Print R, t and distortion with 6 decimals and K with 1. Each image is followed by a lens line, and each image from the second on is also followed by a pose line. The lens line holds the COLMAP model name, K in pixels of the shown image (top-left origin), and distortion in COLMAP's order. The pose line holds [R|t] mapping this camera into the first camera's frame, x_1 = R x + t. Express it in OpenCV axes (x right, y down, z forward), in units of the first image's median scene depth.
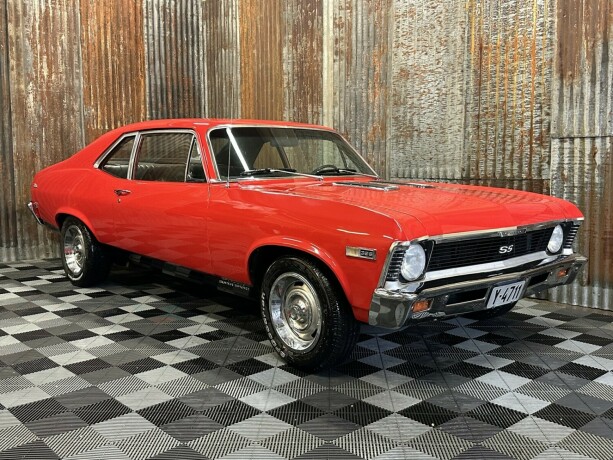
lens RADIAL K [[624.9, 0, 307.1], [0, 624.9, 234.4], [0, 0, 1]] dist [0.169876, -0.346866]
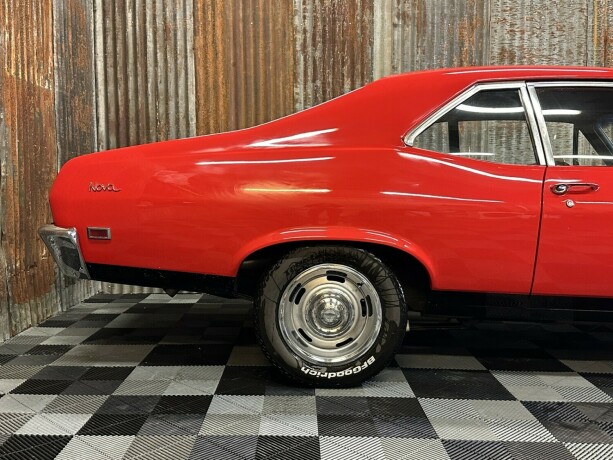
lens RADIAL K [[636.9, 0, 308.3], [0, 636.9, 229.3], [0, 0, 1]] dist [0.138708, -0.272548]
pose [[0.665144, -0.046599, 0.745259, -0.689586], [0.078058, 0.996922, -0.007332, -0.035458], [-0.742624, 0.063050, 0.666734, 0.639592]]
